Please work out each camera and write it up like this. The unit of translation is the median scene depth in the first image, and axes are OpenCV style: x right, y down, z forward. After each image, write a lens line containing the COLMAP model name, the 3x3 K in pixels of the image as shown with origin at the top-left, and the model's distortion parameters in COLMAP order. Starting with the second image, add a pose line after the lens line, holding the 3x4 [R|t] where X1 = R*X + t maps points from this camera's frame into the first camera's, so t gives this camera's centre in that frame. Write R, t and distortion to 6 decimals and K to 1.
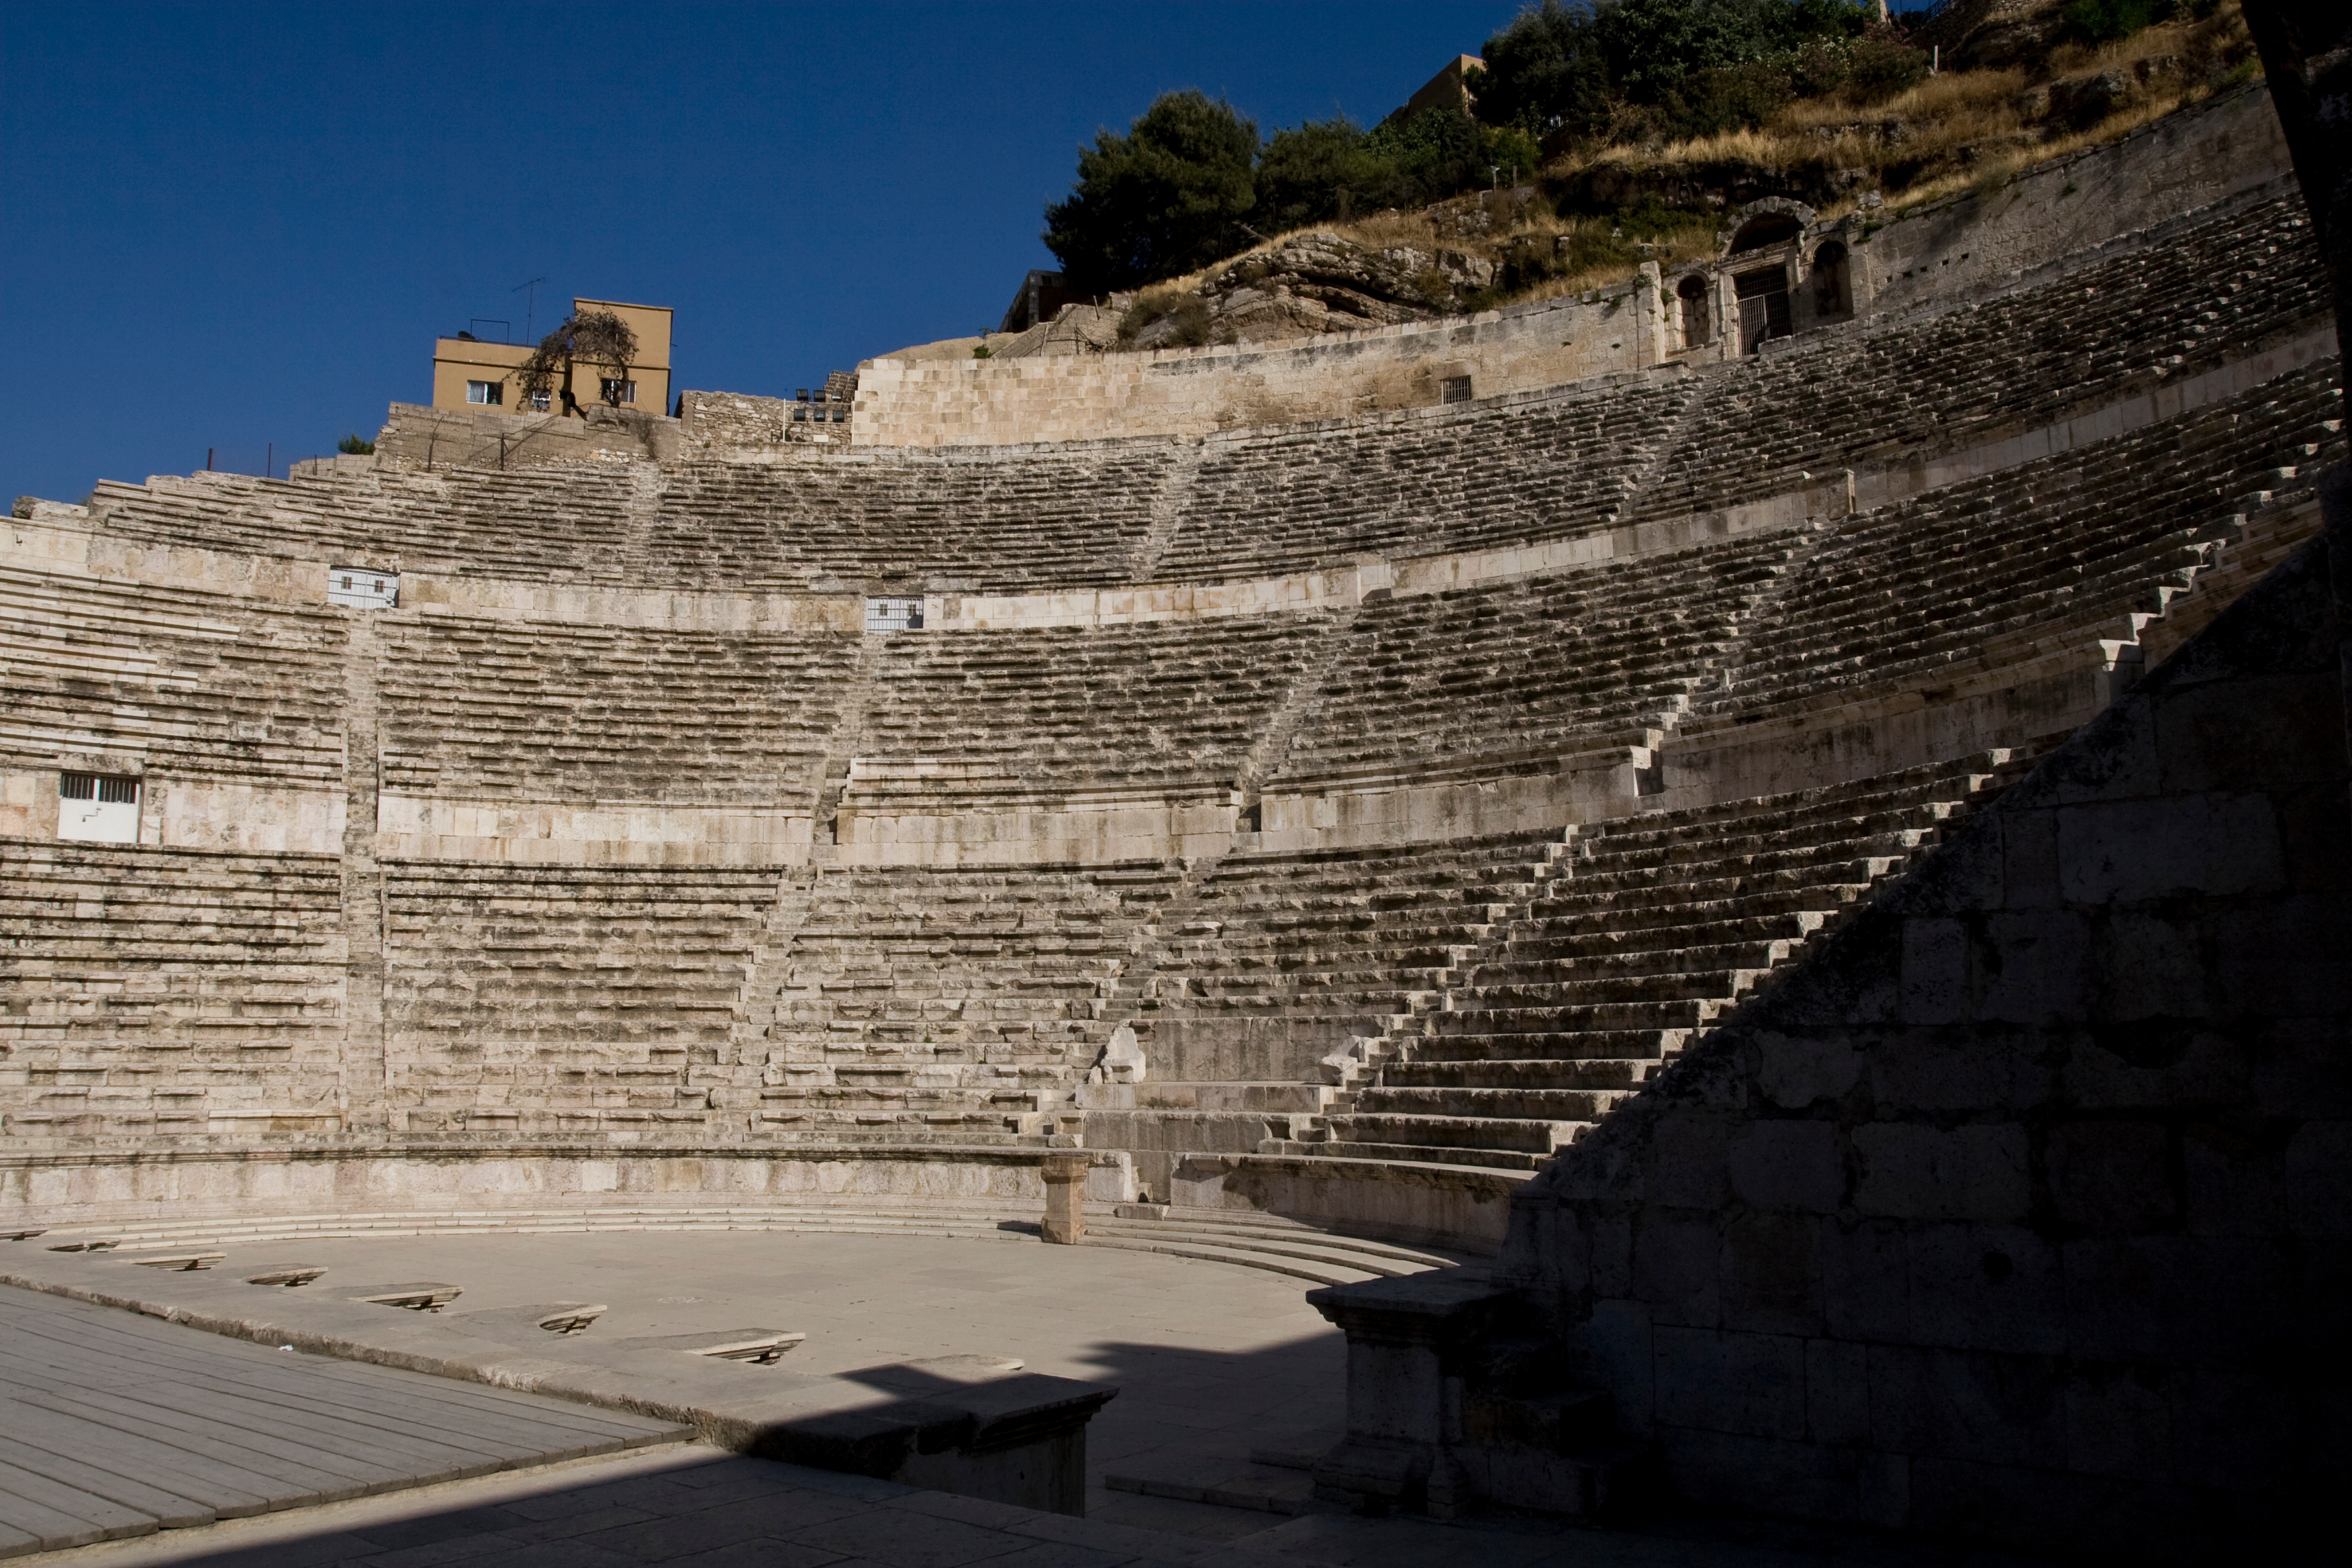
lens RADIAL K [[1827.1, 0, 1166.9], [0, 1827.1, 801.6], [0, 0, 1]] dist [-0.095622, 0.063007]
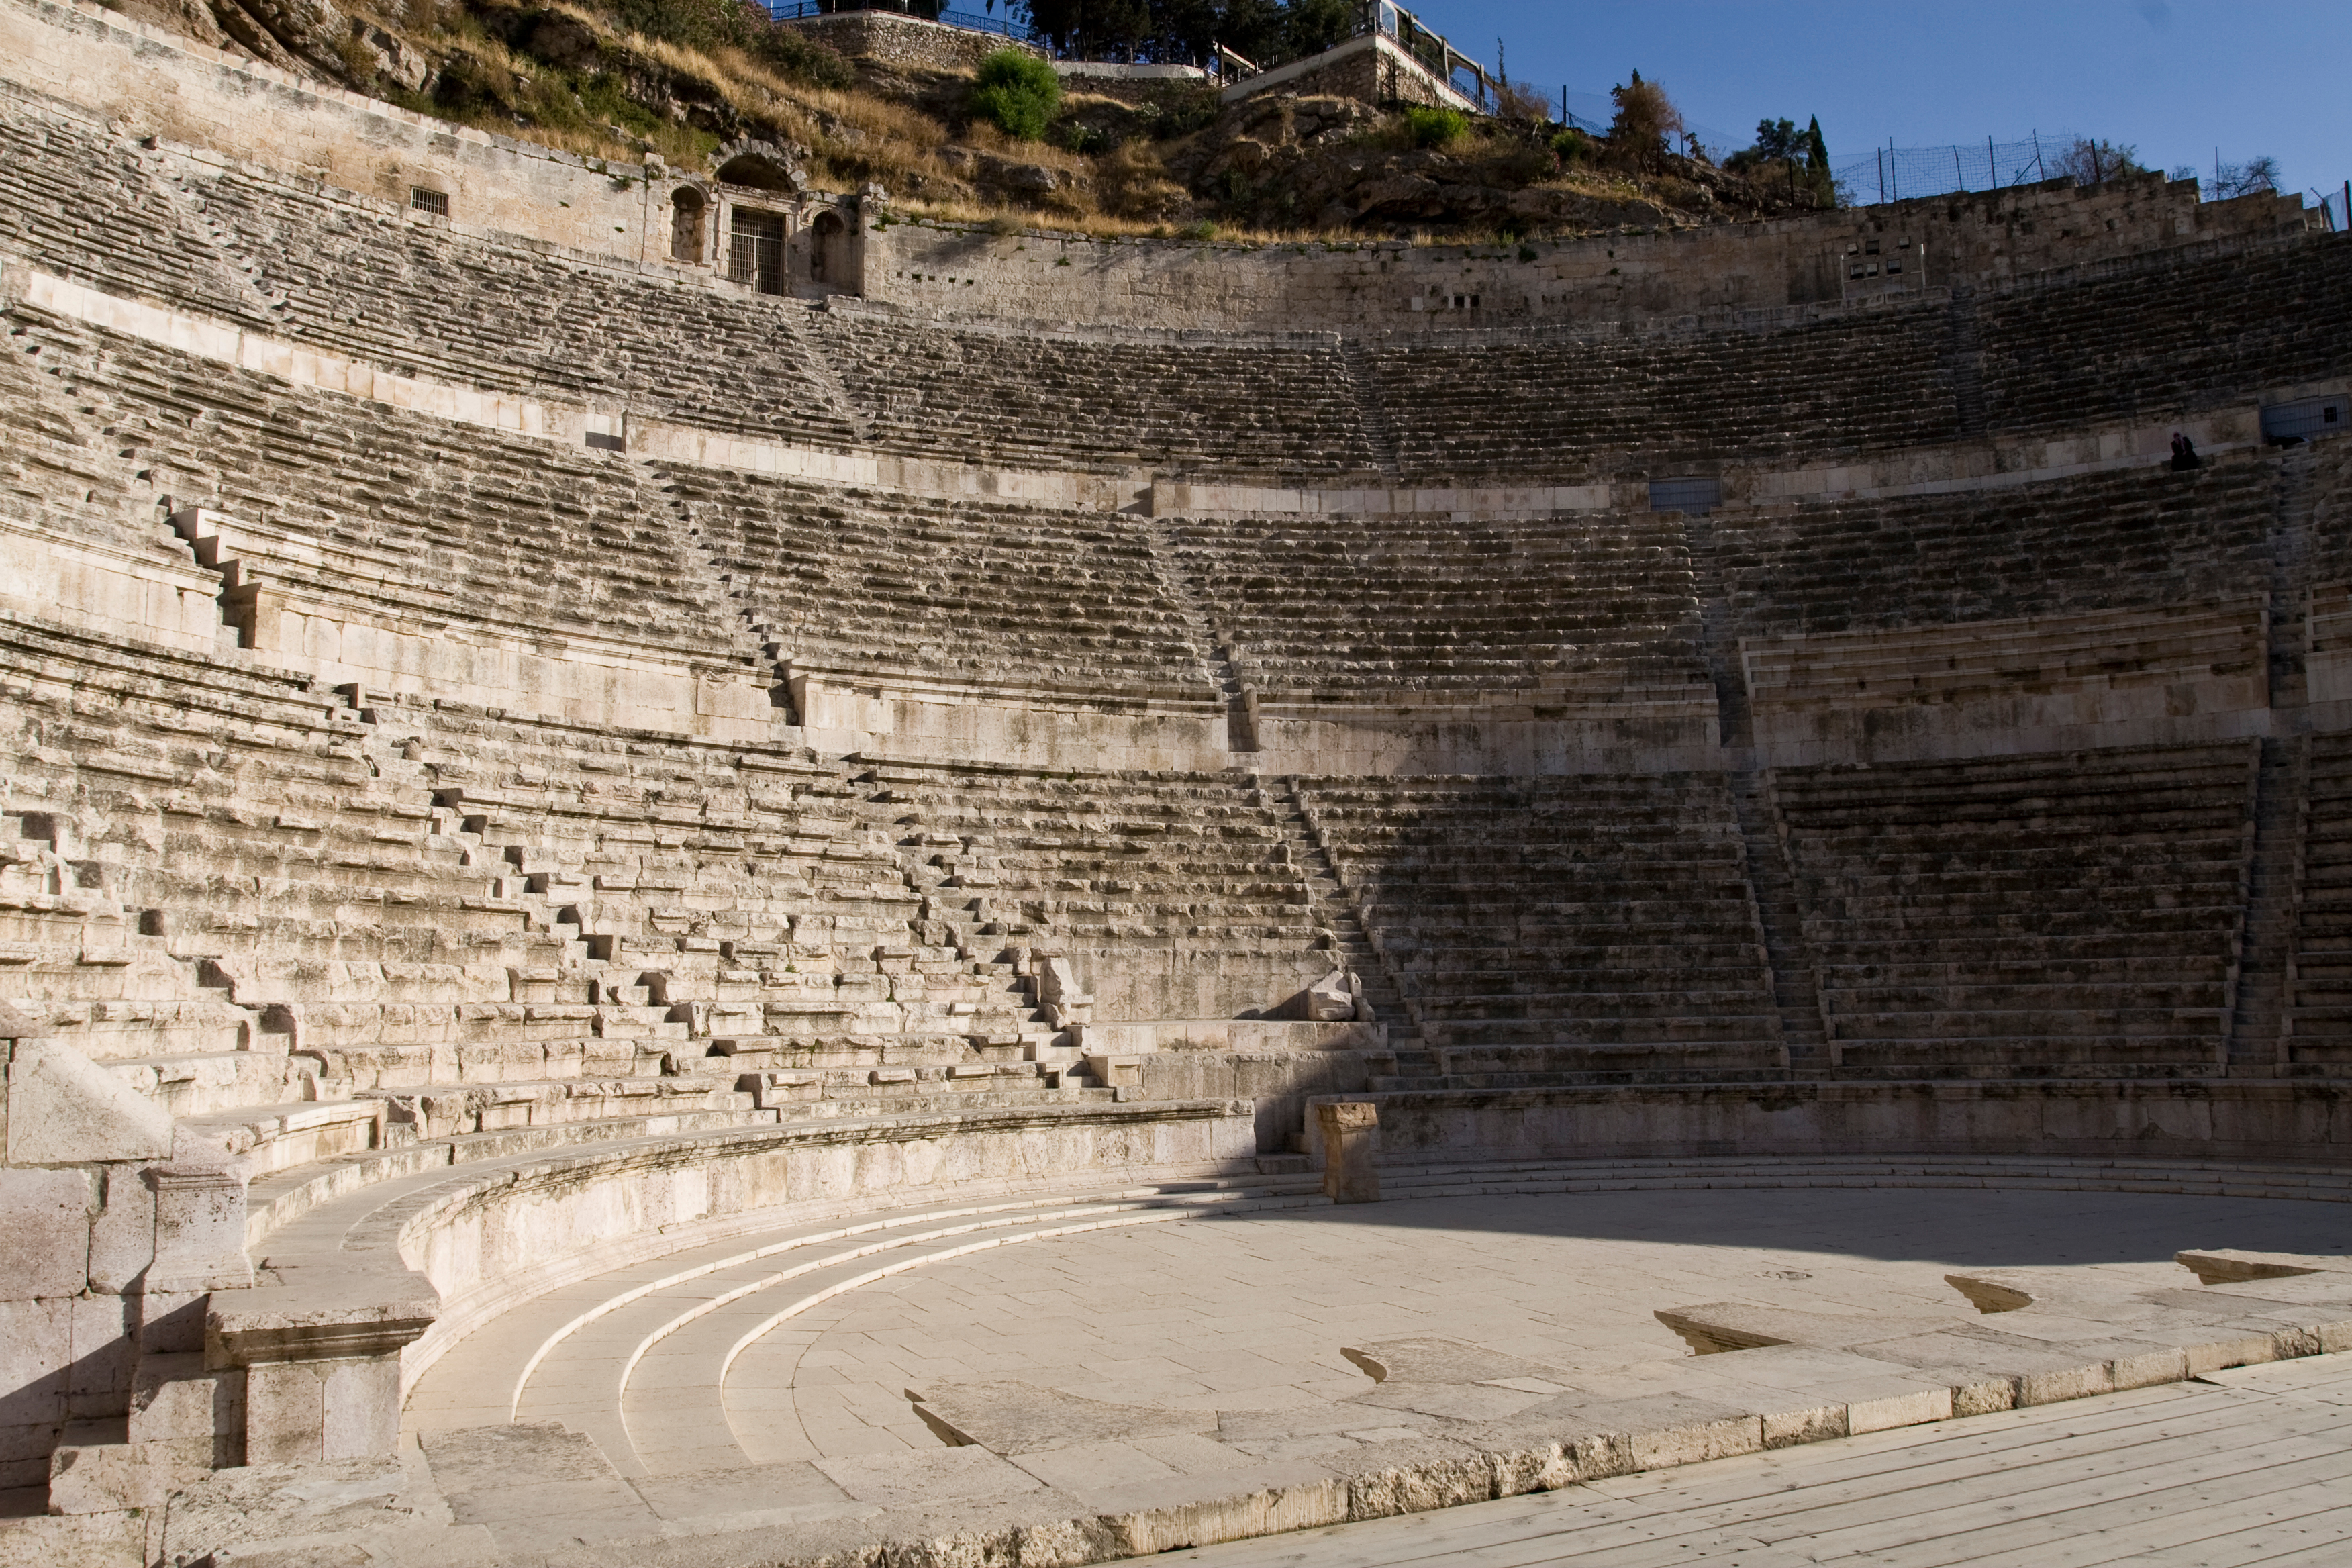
lens RADIAL K [[1827.1, 0, 1166.9], [0, 1827.1, 801.6], [0, 0, 1]] dist [-0.095622, 0.063007]
pose [[0.448026, 0.098752, 0.888550, -0.495924], [-0.115373, 0.991956, -0.052071, 0.060896], [-0.886545, -0.079186, 0.455816, 0.388848]]
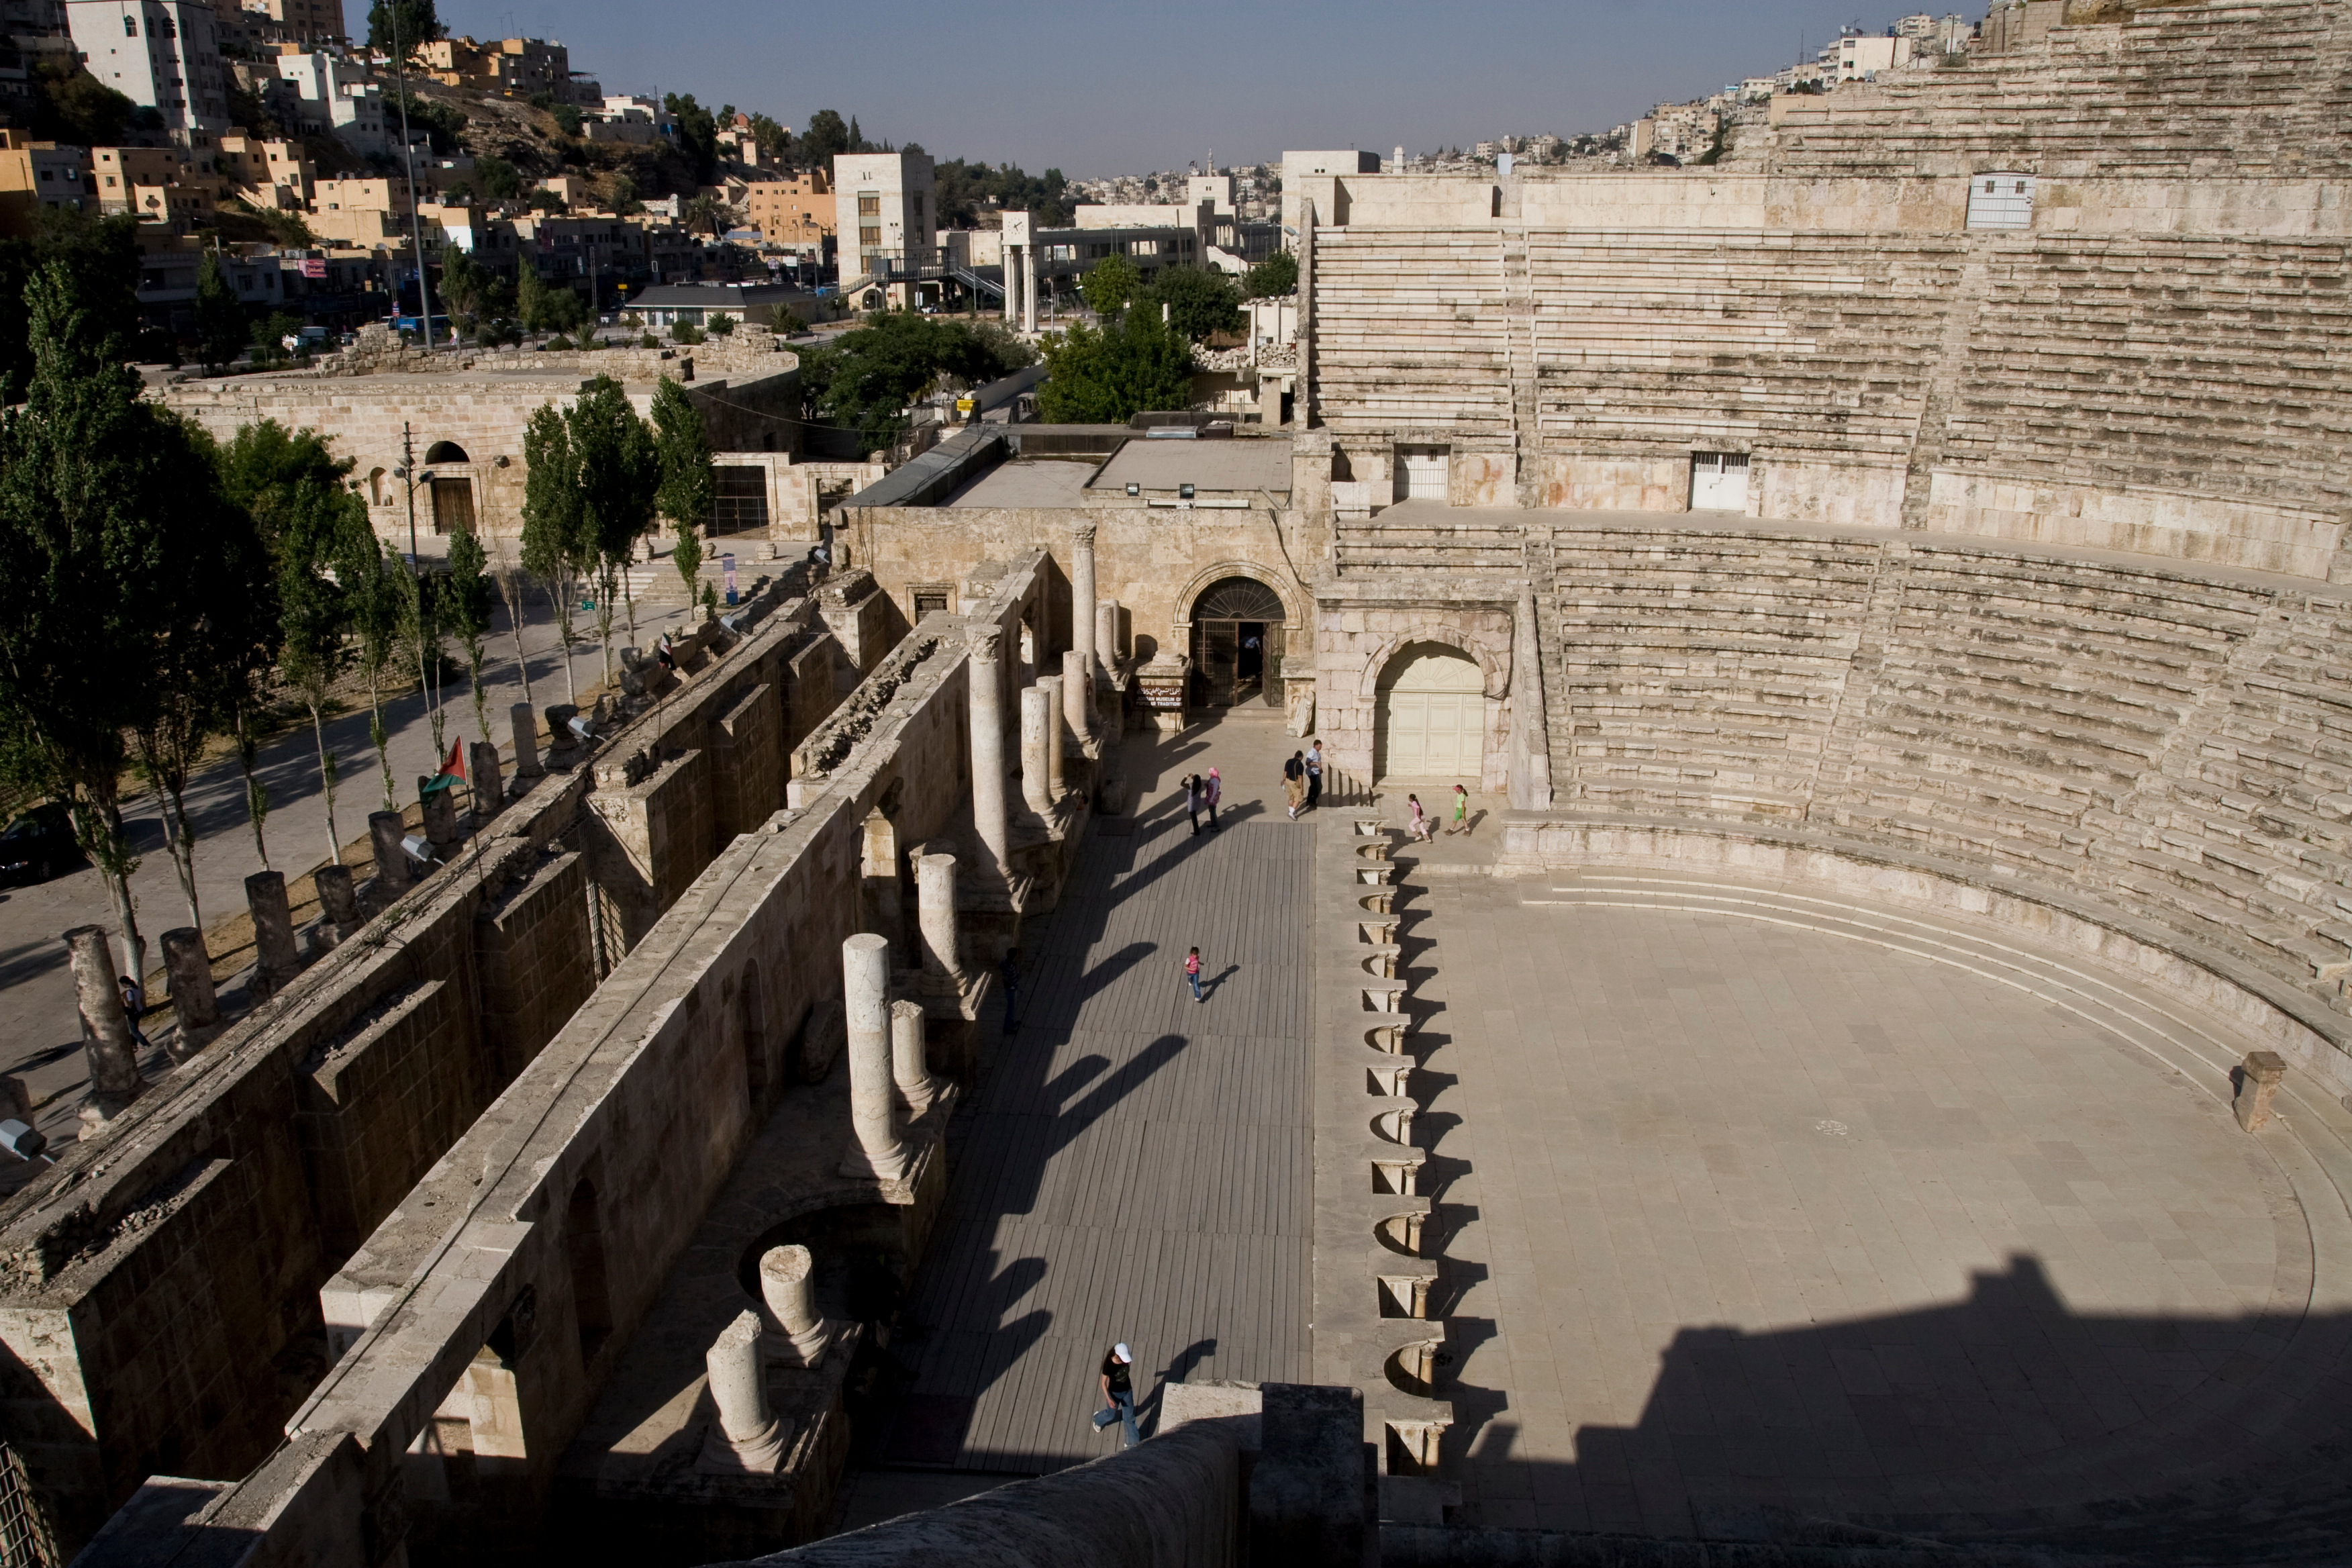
lens RADIAL K [[1842.4, 0, 1160.0], [0, 1842.4, 806.9], [0, 0, 1]] dist [-0.085464, 0.057271]
pose [[0.541235, 0.263918, -0.798381, 0.240787], [0.120369, 0.915373, 0.384191, -0.262817], [0.832212, -0.304038, 0.463664, -0.030588]]
